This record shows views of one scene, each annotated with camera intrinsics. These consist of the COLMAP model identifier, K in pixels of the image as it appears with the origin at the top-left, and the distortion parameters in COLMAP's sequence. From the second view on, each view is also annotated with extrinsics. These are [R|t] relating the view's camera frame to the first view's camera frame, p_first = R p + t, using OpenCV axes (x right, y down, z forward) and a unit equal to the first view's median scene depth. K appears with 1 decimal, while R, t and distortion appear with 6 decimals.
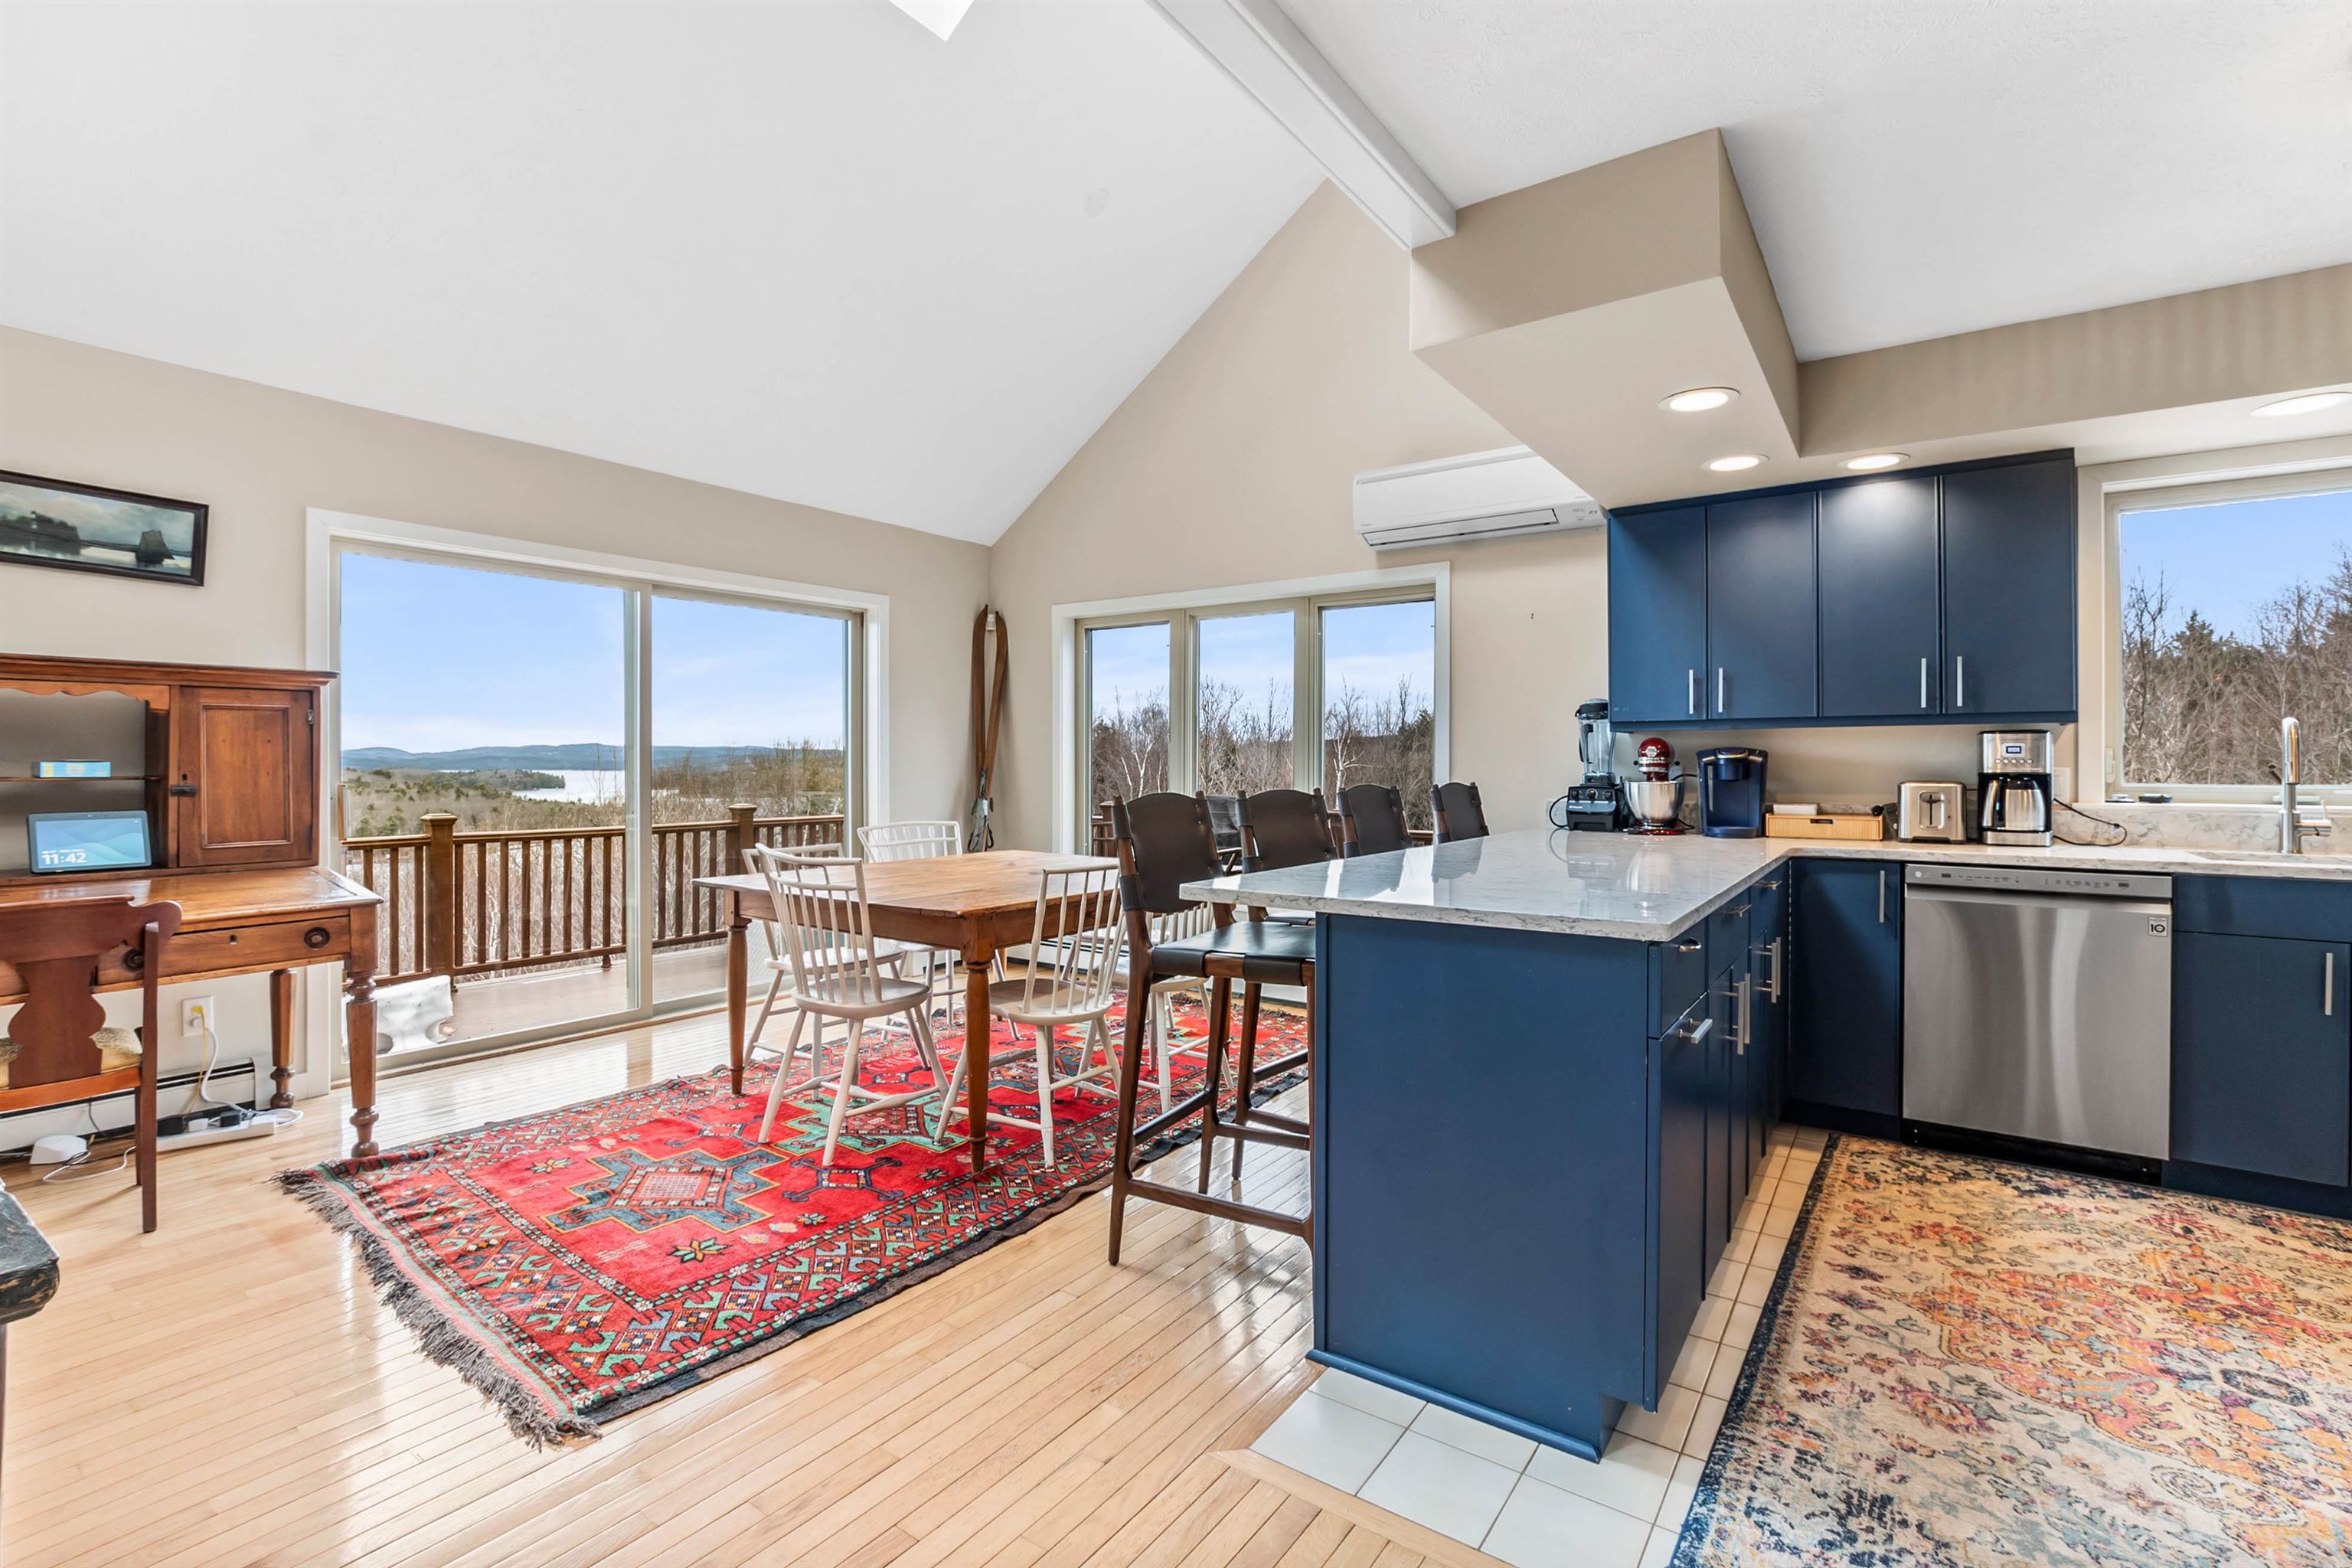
lens RADIAL K [[1068.8, 0, 1189.3], [0, 1068.8, 757.2], [0, 0, 1]] dist [-0.027318, 0.005752]
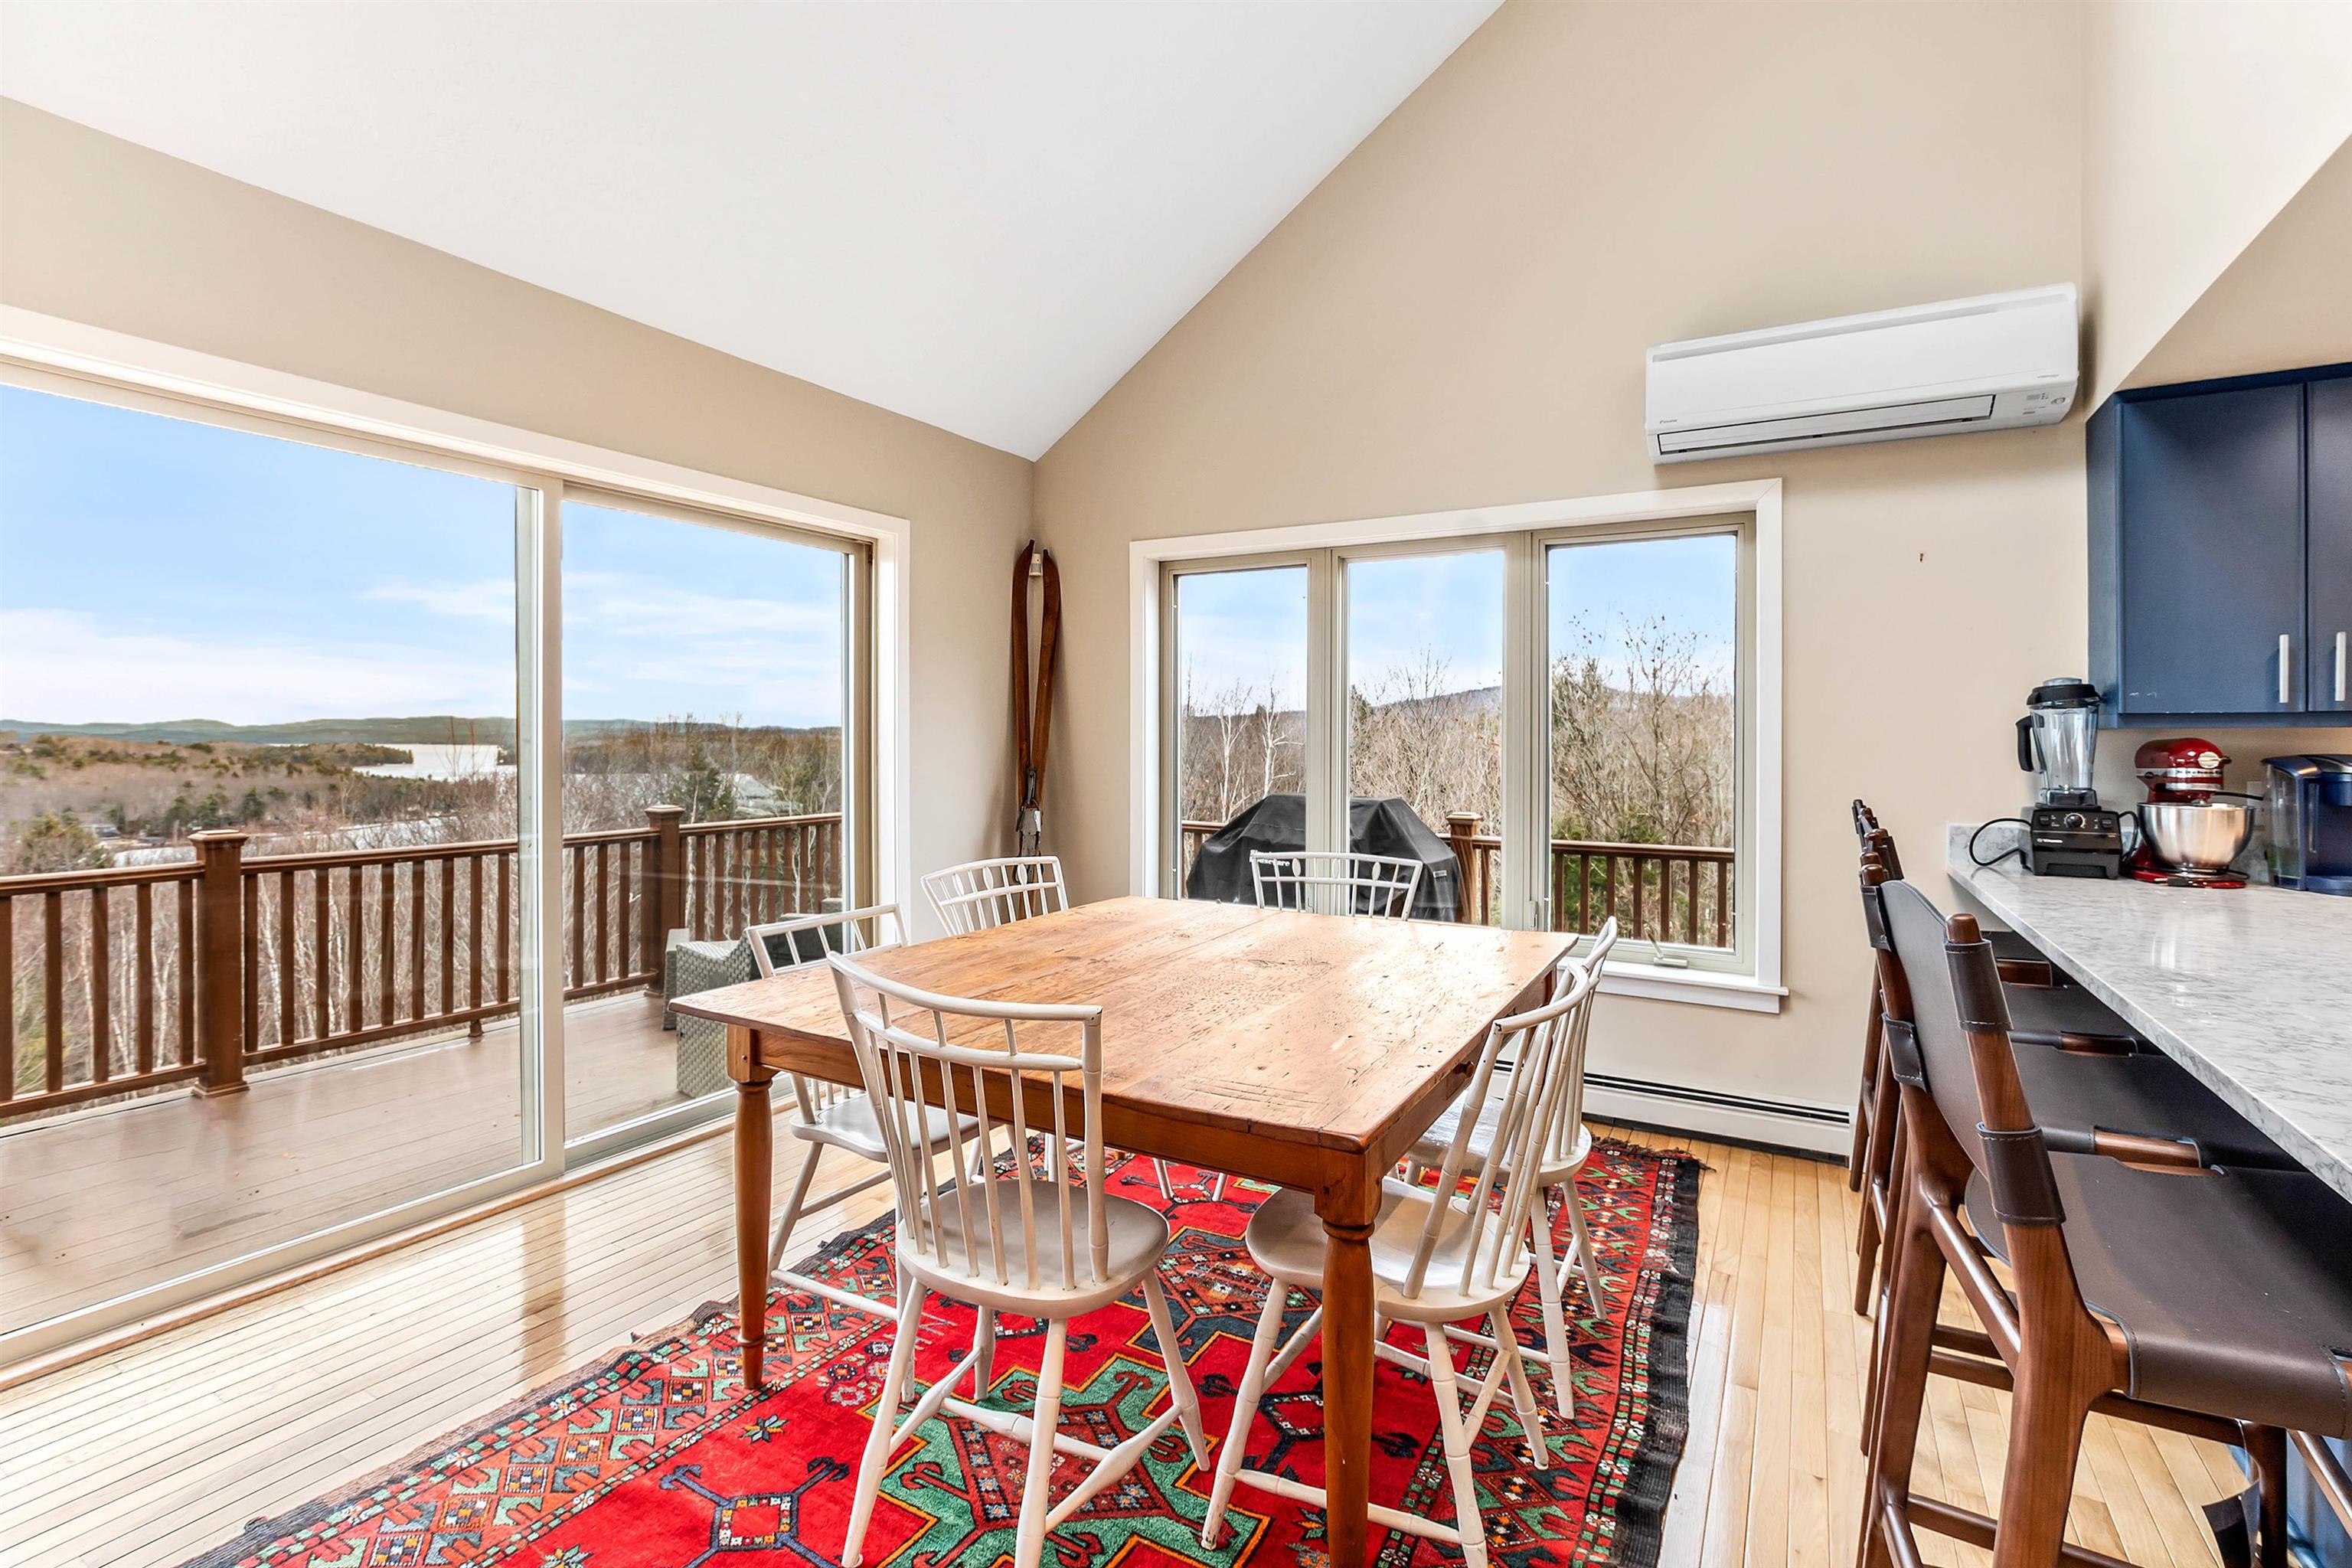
lens RADIAL K [[1068.8, 0, 1192.7], [0, 1068.8, 740.5], [0, 0, 1]] dist [-0.027318, 0.005752]
pose [[0.994570, 0.002254, 0.104045, -0.268020], [-0.003058, 0.999967, 0.007574, -0.021310], [-0.104025, -0.007851, 0.994544, 0.453643]]
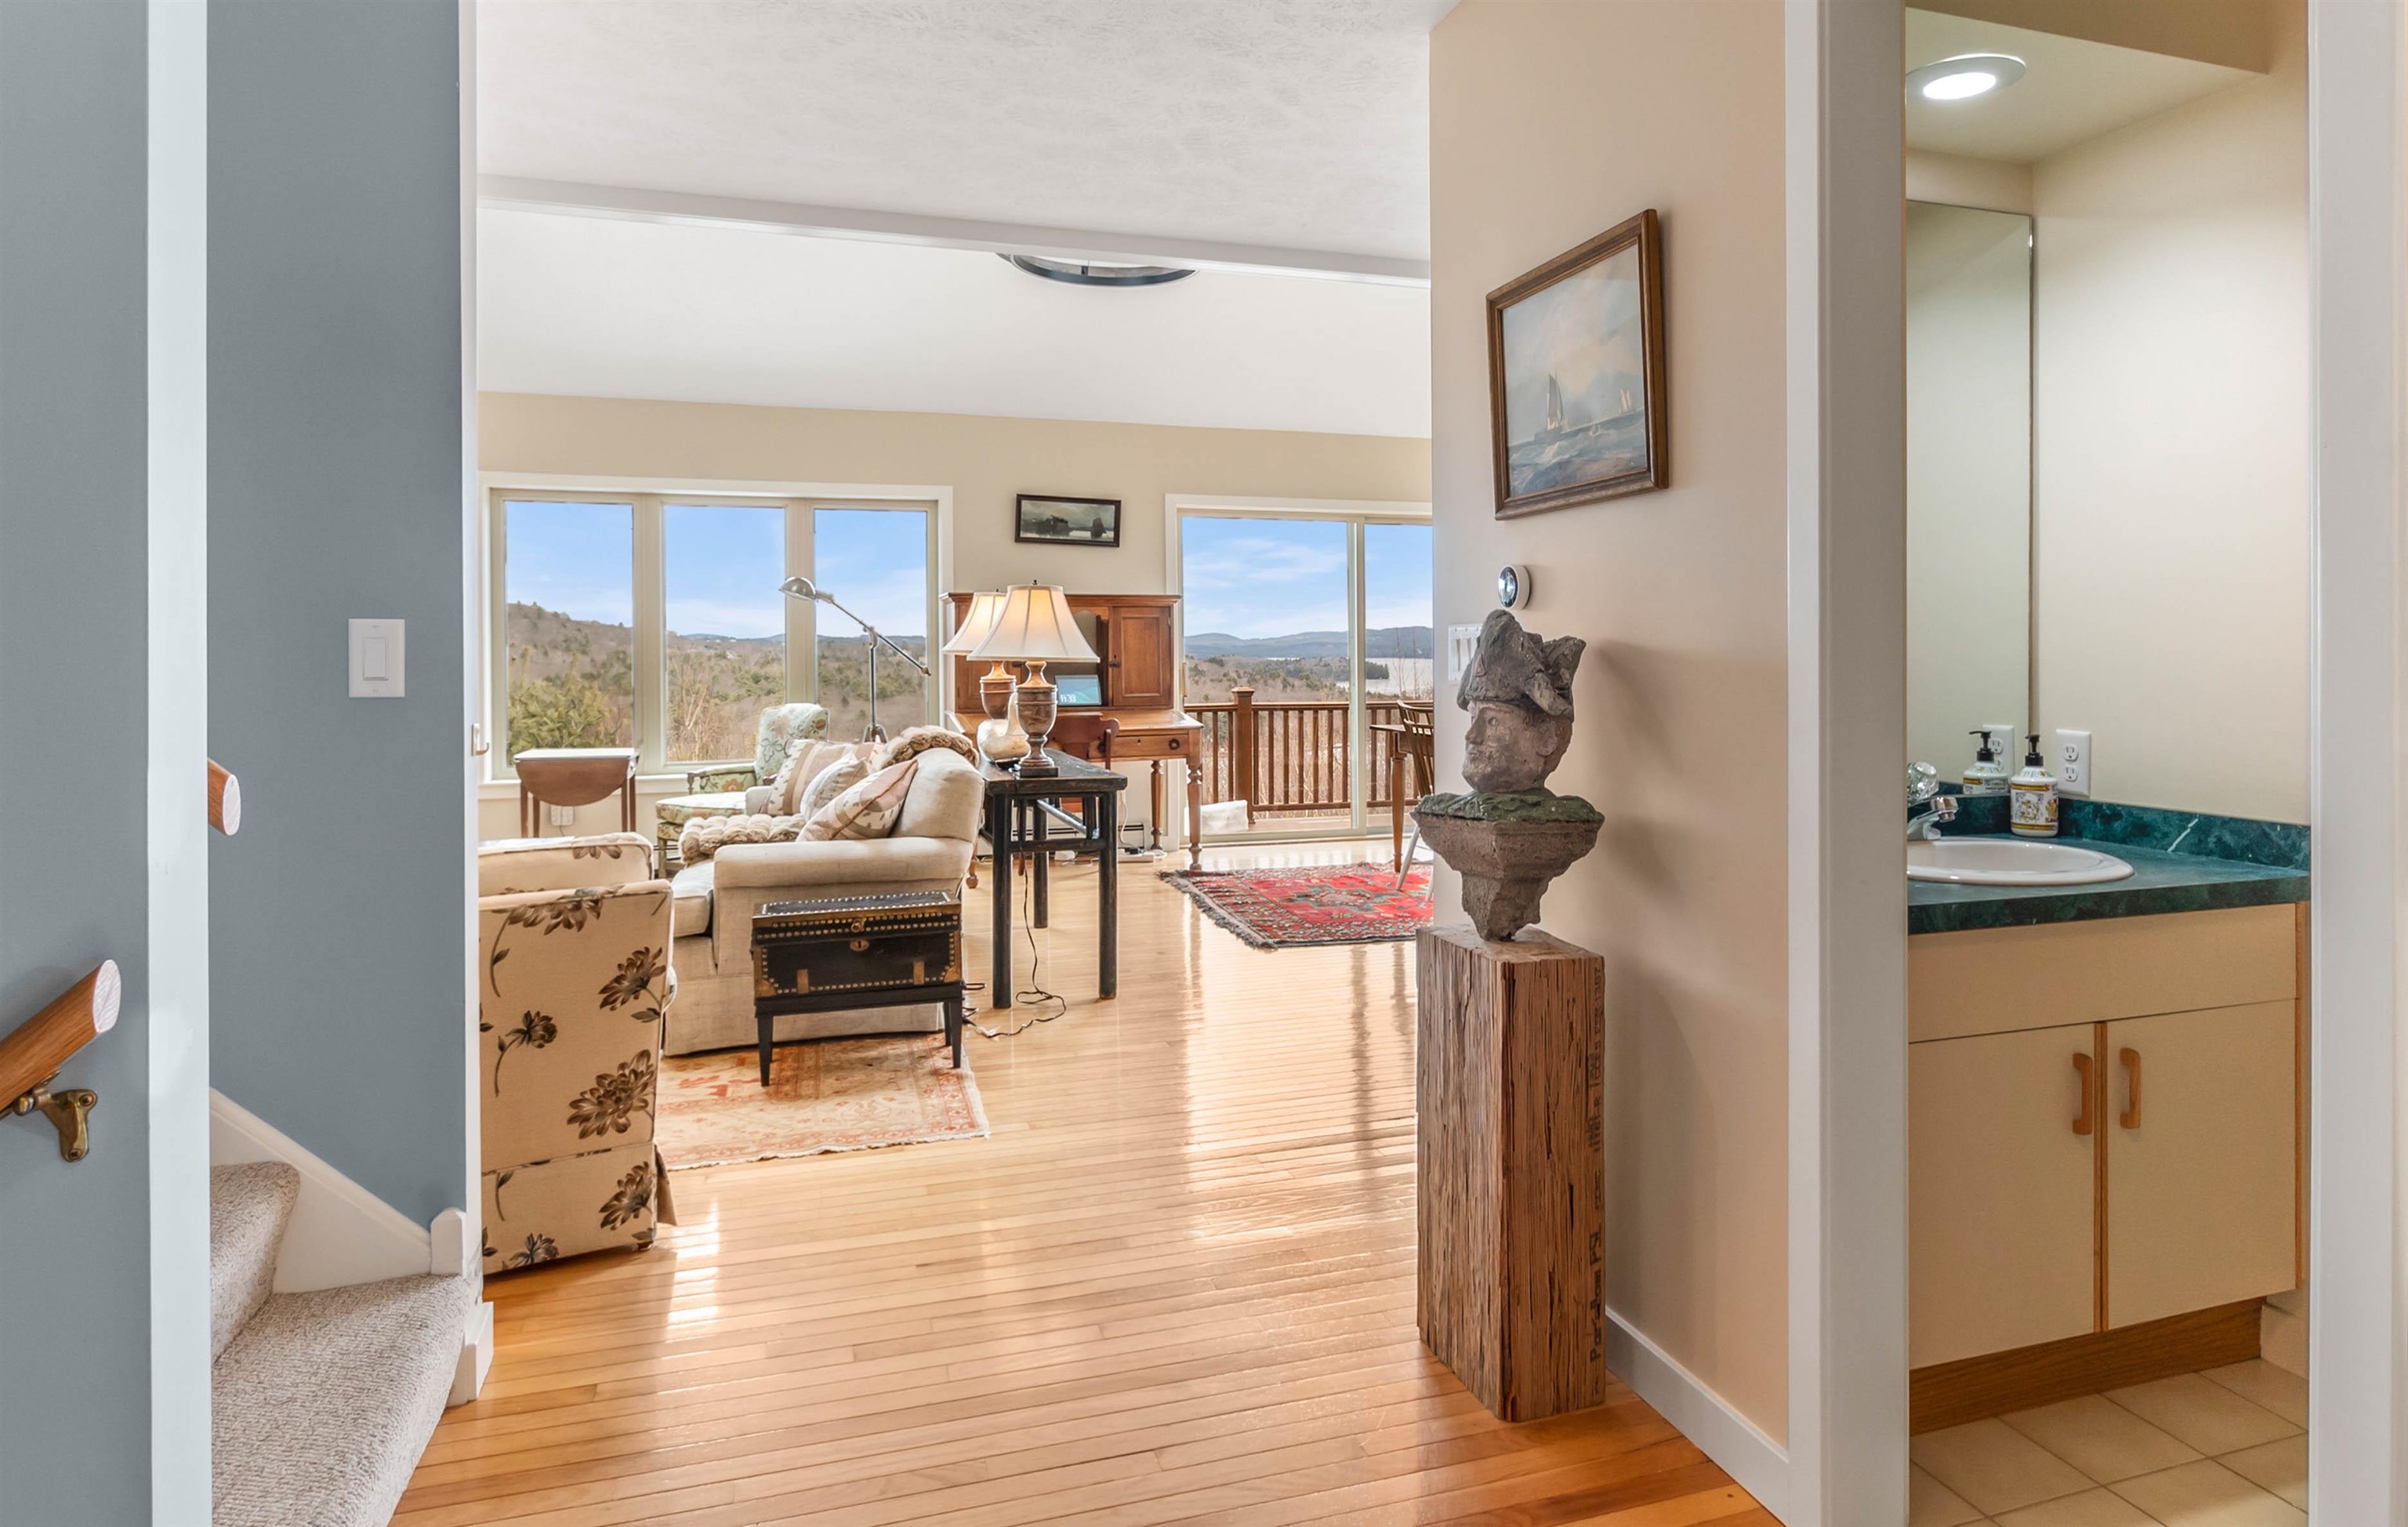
lens RADIAL K [[1418.1, 0, 1211.9], [0, 1418.1, 661.4], [0, 0, 1]] dist [-0.002530, -0.000138]
pose [[0.791903, 0.002644, -0.610641, 0.596041], [0.006216, 0.999904, 0.012389, -0.002143], [0.610615, -0.013607, 0.791811, -0.745954]]
